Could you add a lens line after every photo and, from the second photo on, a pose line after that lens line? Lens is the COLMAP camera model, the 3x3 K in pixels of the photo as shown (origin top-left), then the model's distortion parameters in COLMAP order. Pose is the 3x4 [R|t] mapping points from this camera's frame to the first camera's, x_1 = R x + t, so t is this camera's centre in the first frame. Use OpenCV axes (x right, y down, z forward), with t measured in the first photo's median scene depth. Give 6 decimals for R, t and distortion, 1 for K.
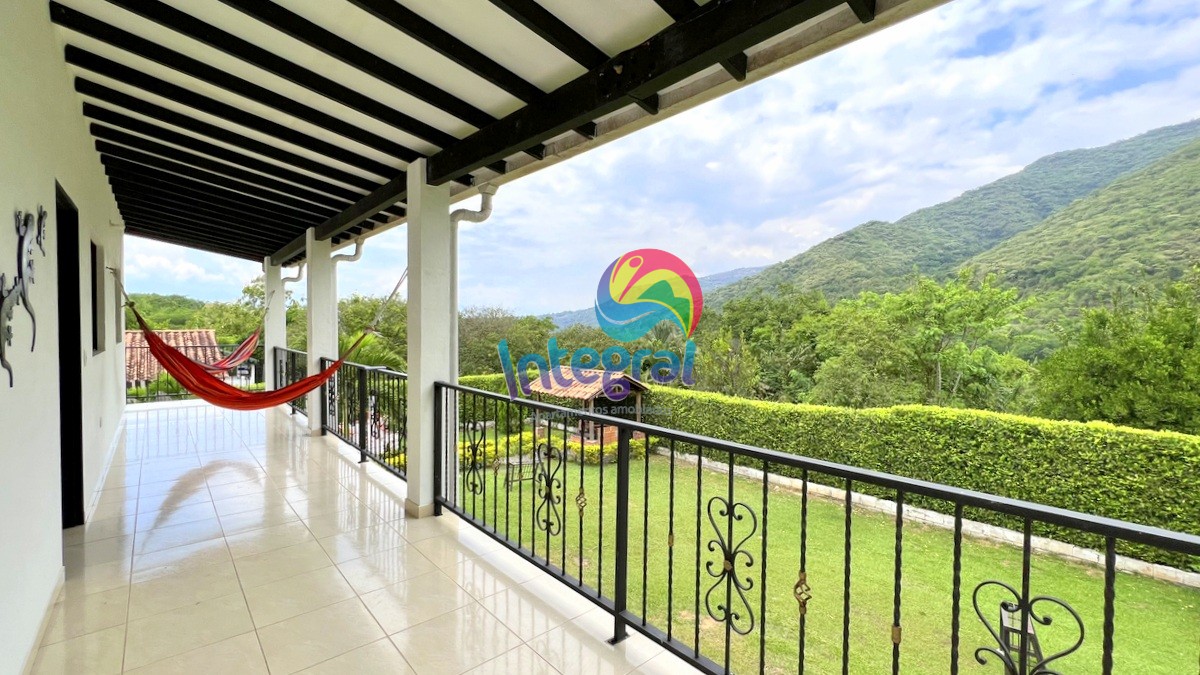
lens RADIAL K [[504.5, 0, 600.3], [0, 504.5, 335.6], [0, 0, 1]] dist [0.000350, 0.000235]
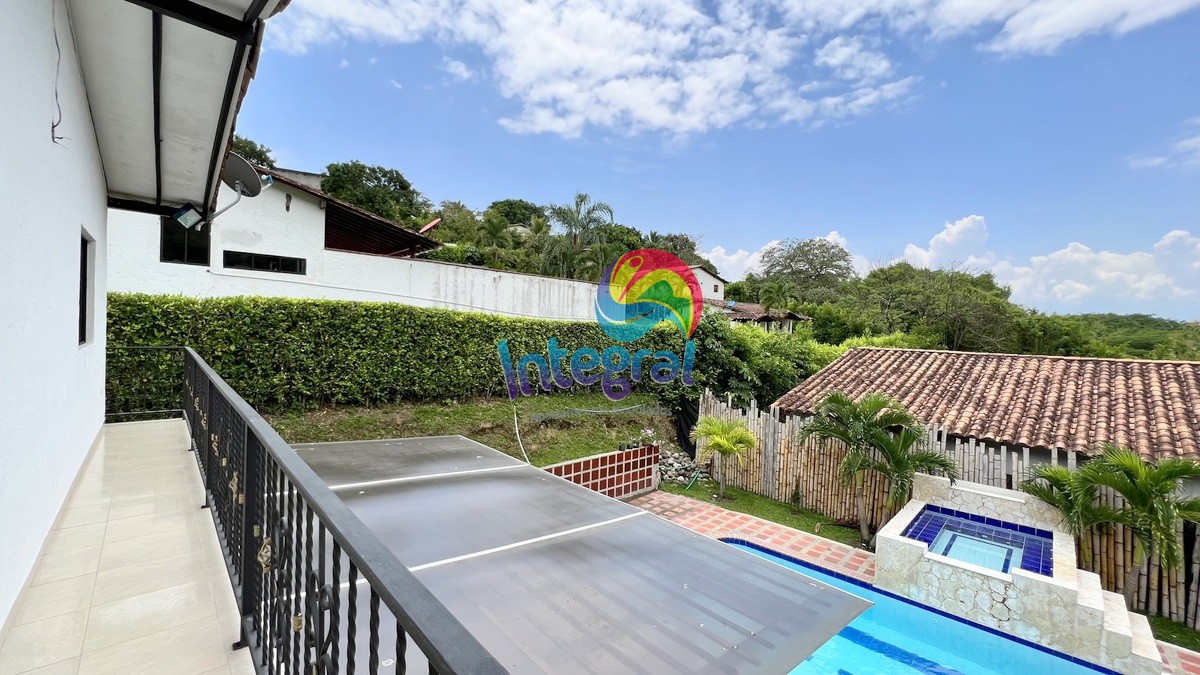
lens RADIAL K [[484.2, 0, 602.5], [0, 484.2, 331.1], [0, 0, 1]] dist [-0.001494, 0.000055]
pose [[0.037687, -0.004507, -0.999279, -0.109908], [-0.049667, 0.998745, -0.006378, -0.003047], [0.998055, 0.049871, 0.037416, 0.127242]]
